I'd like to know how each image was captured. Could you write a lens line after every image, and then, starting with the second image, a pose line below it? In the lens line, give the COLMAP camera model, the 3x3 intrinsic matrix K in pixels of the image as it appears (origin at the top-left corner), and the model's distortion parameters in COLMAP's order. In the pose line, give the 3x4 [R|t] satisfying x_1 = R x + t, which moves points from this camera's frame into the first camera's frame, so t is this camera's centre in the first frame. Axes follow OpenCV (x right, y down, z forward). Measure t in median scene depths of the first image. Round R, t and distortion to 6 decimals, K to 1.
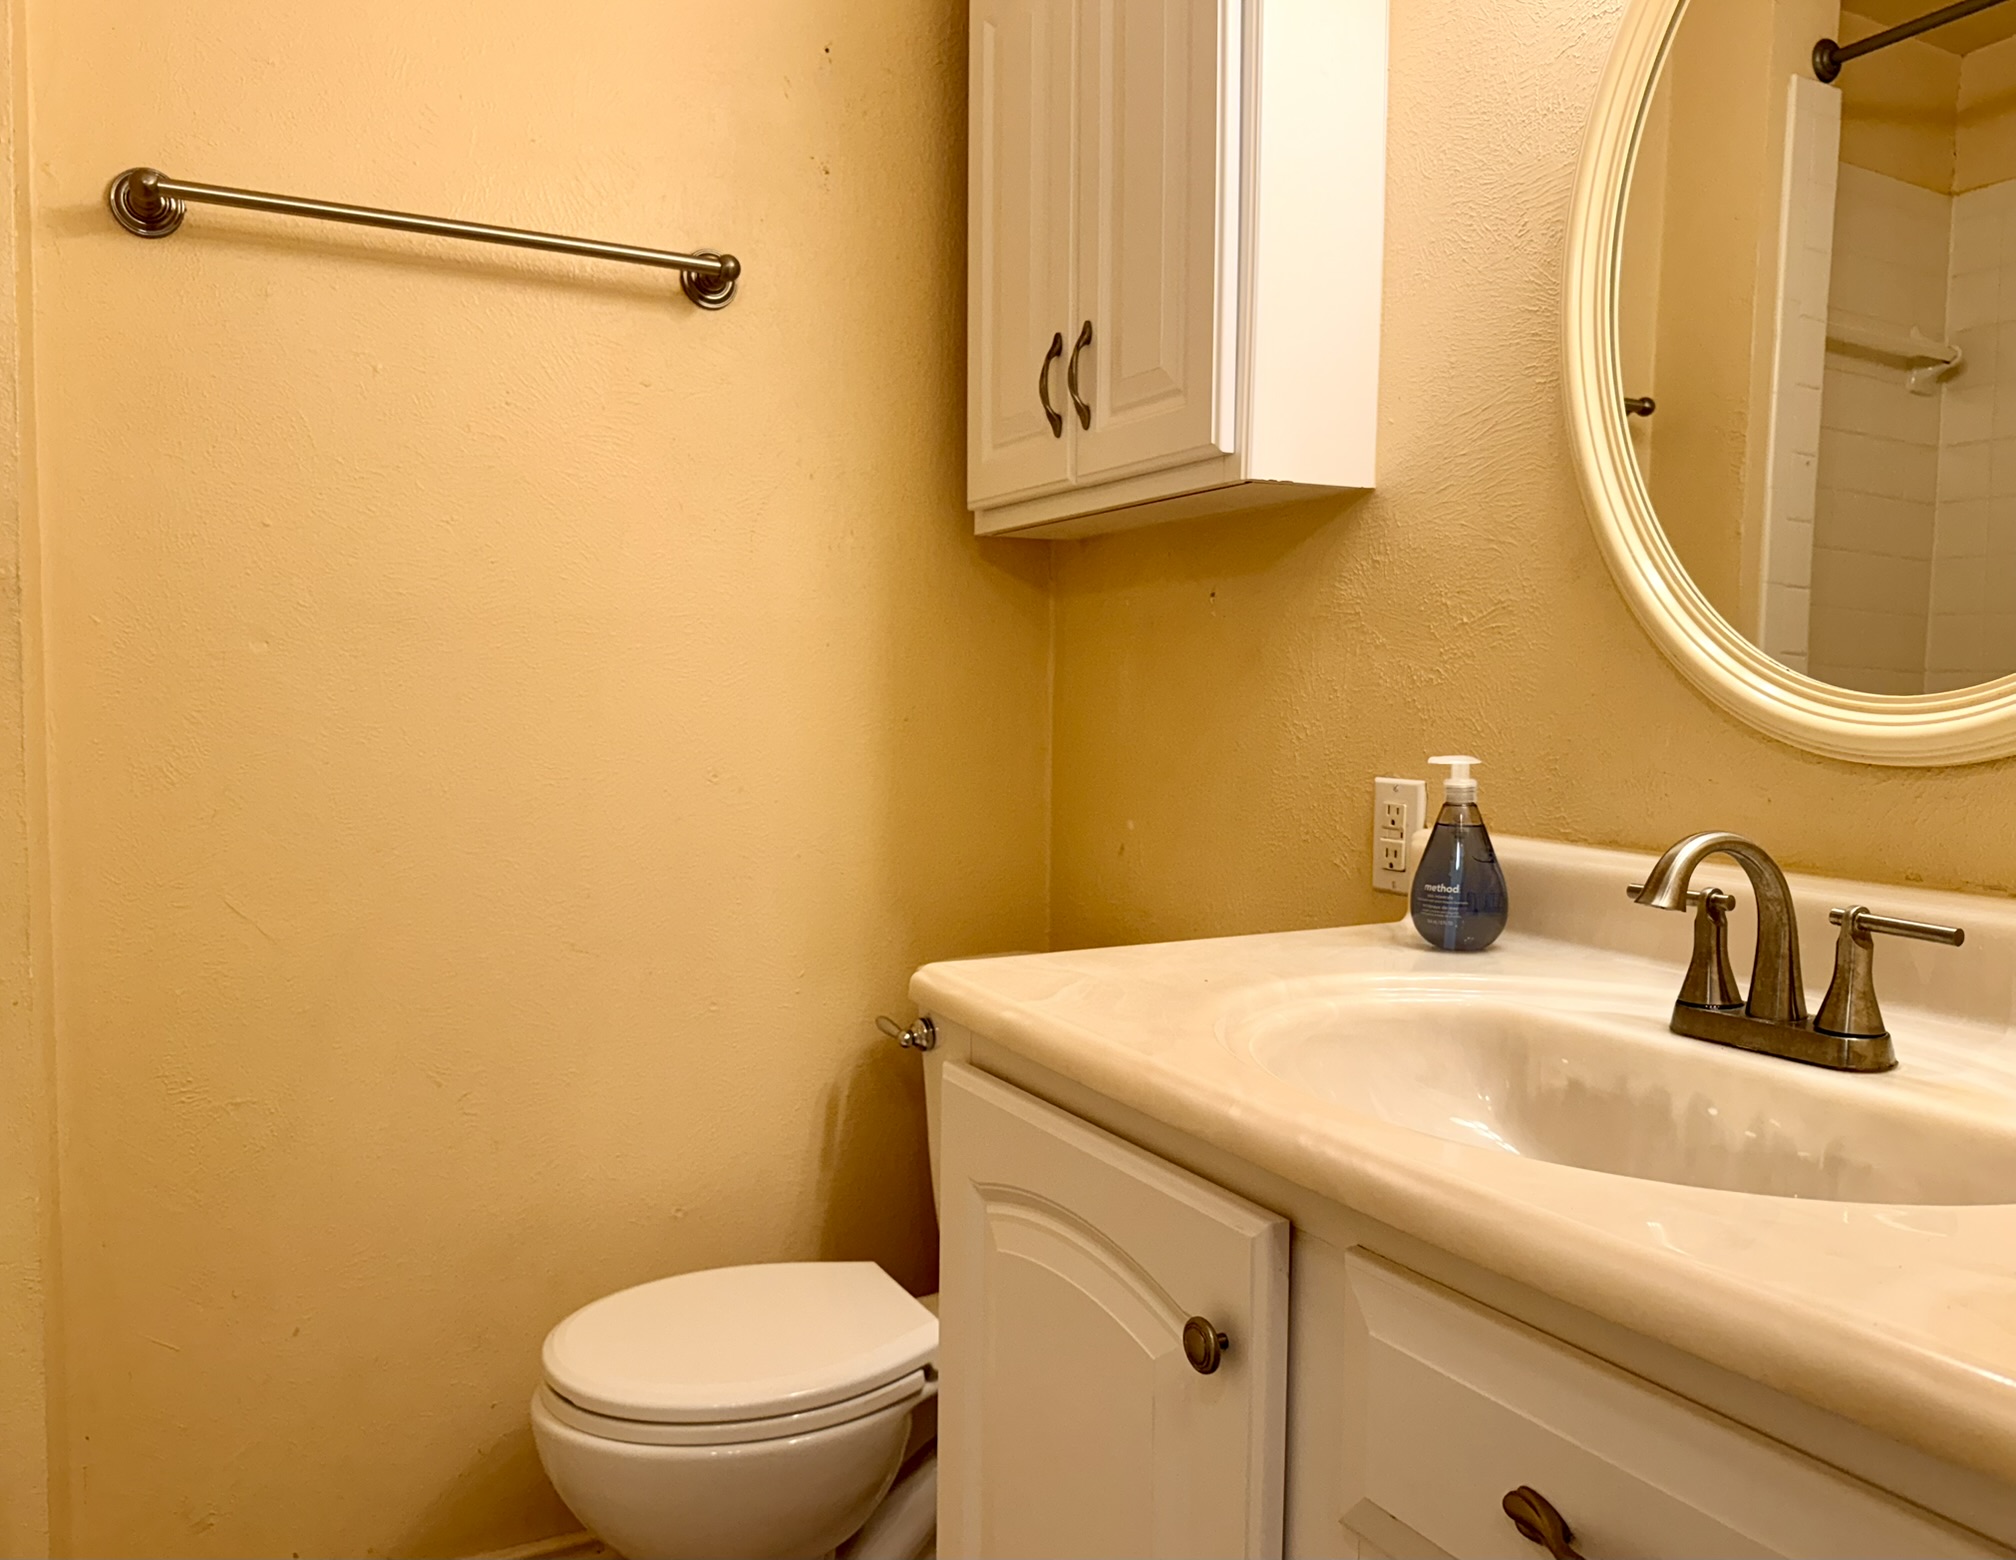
lens RADIAL K [[1541.2, 0, 1008.7], [0, 1541.2, 800.0], [0, 0, 1]] dist [-0.001445, -0.029705]
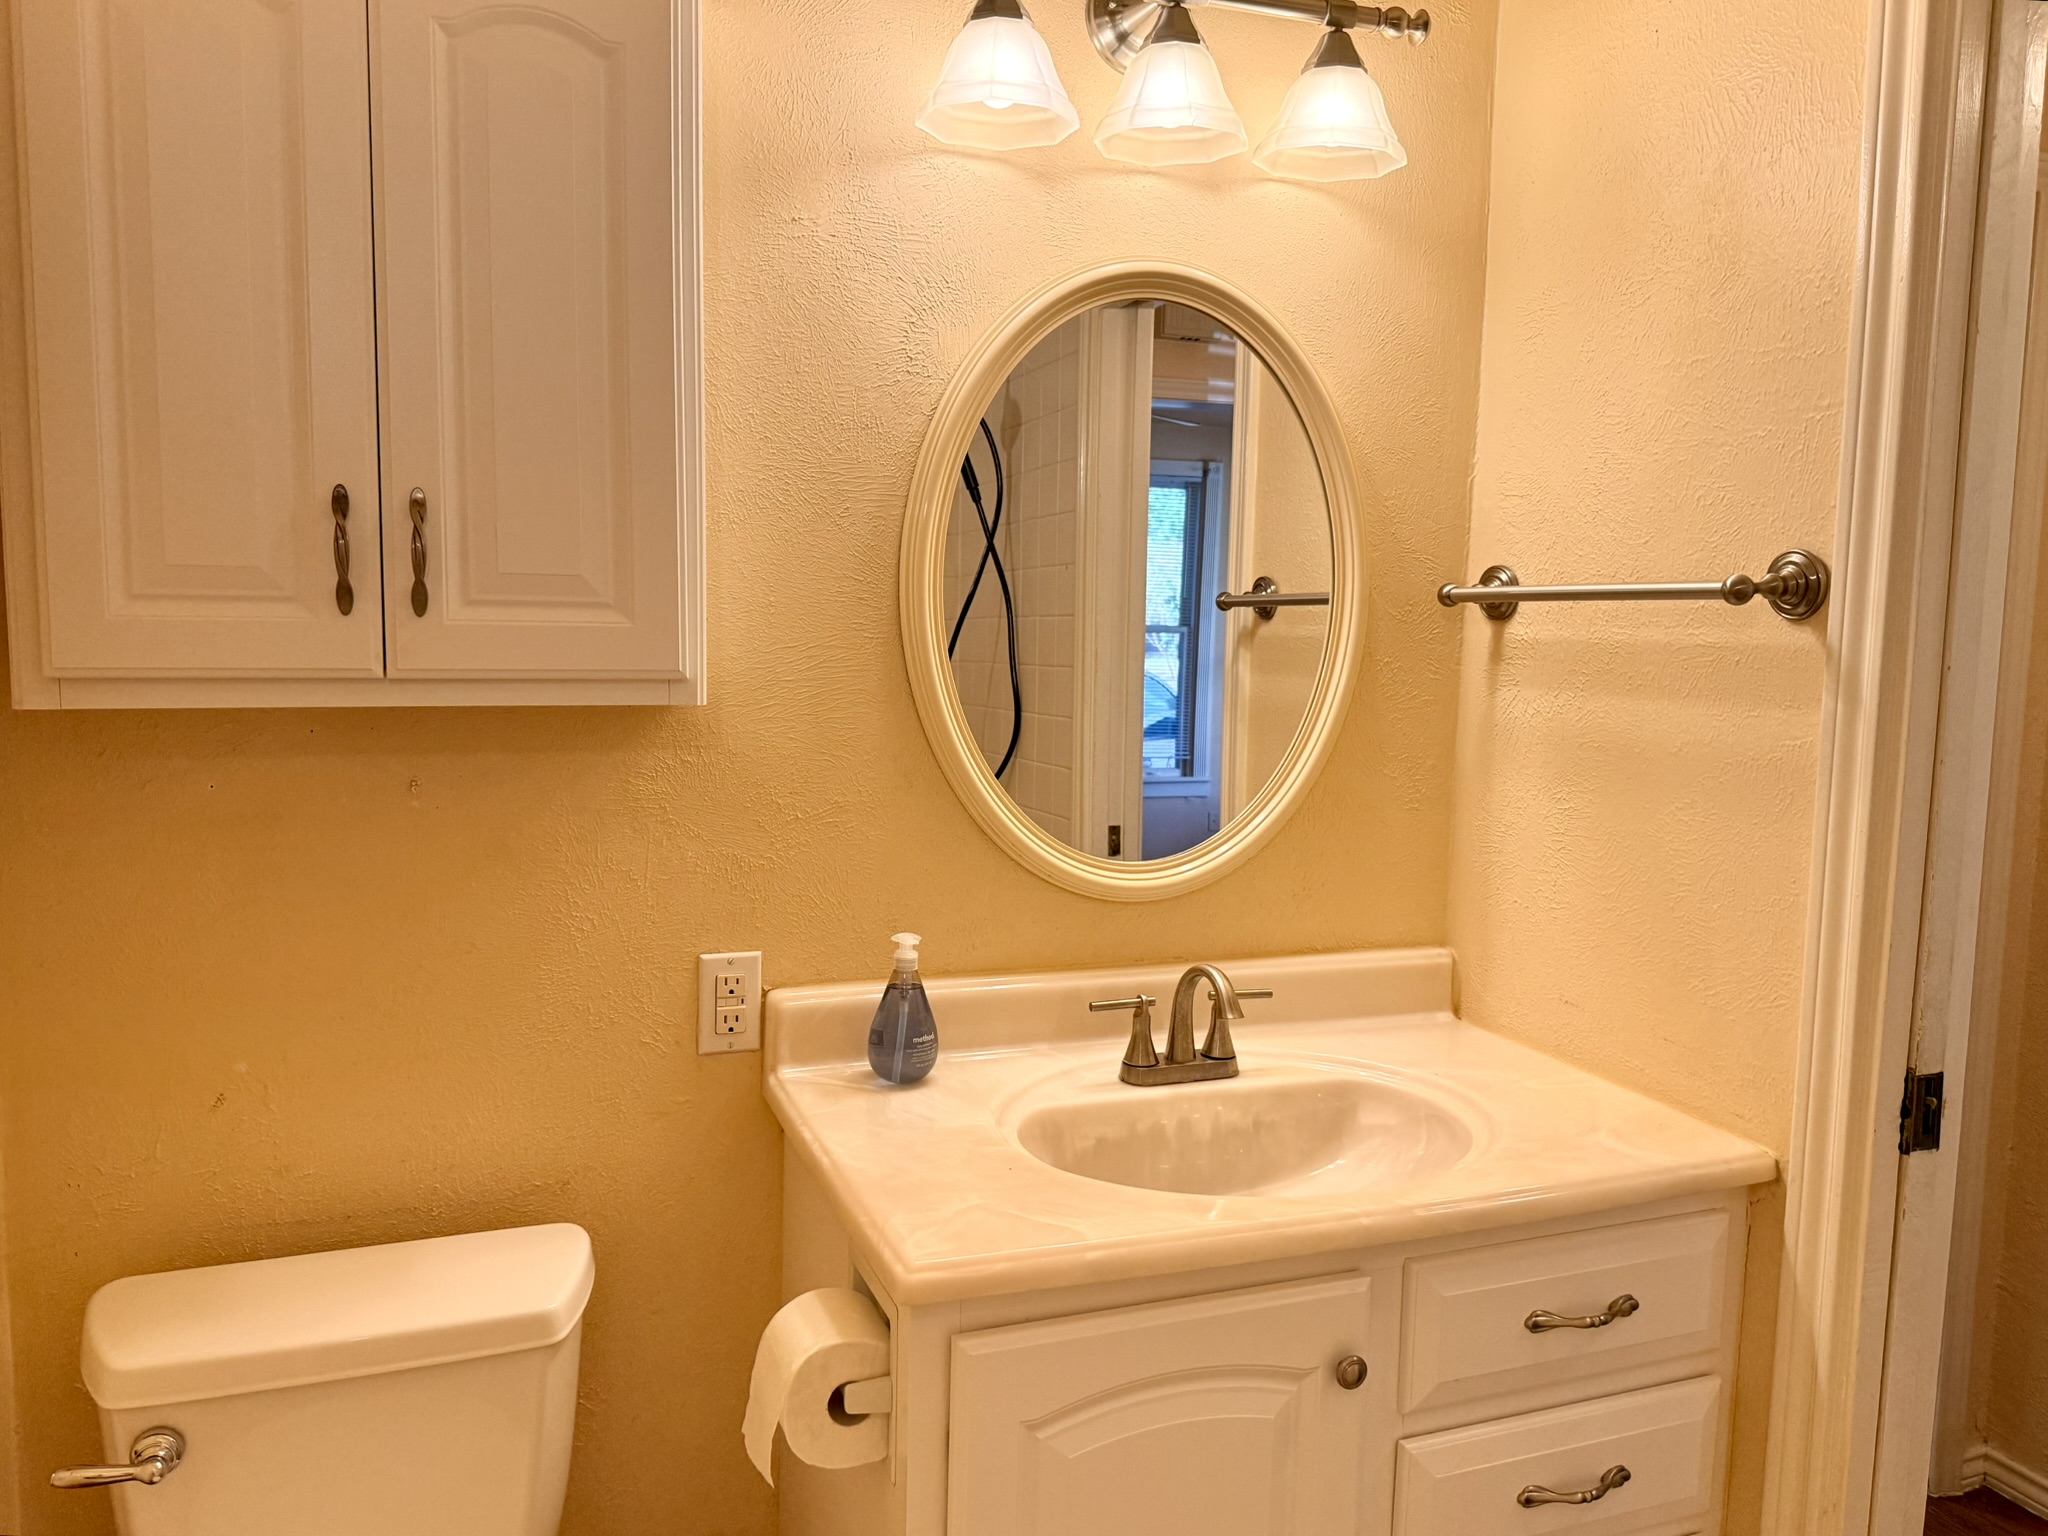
lens RADIAL K [[1435.2, 0, 1024.0], [0, 1435.2, 768.0], [0, 0, 1]] dist [0.090407, -0.148500]
pose [[0.125728, -0.104012, 0.986597, -0.752272], [0.047562, 0.993977, 0.098729, -0.243112], [-0.990924, 0.034512, 0.129918, 0.637255]]
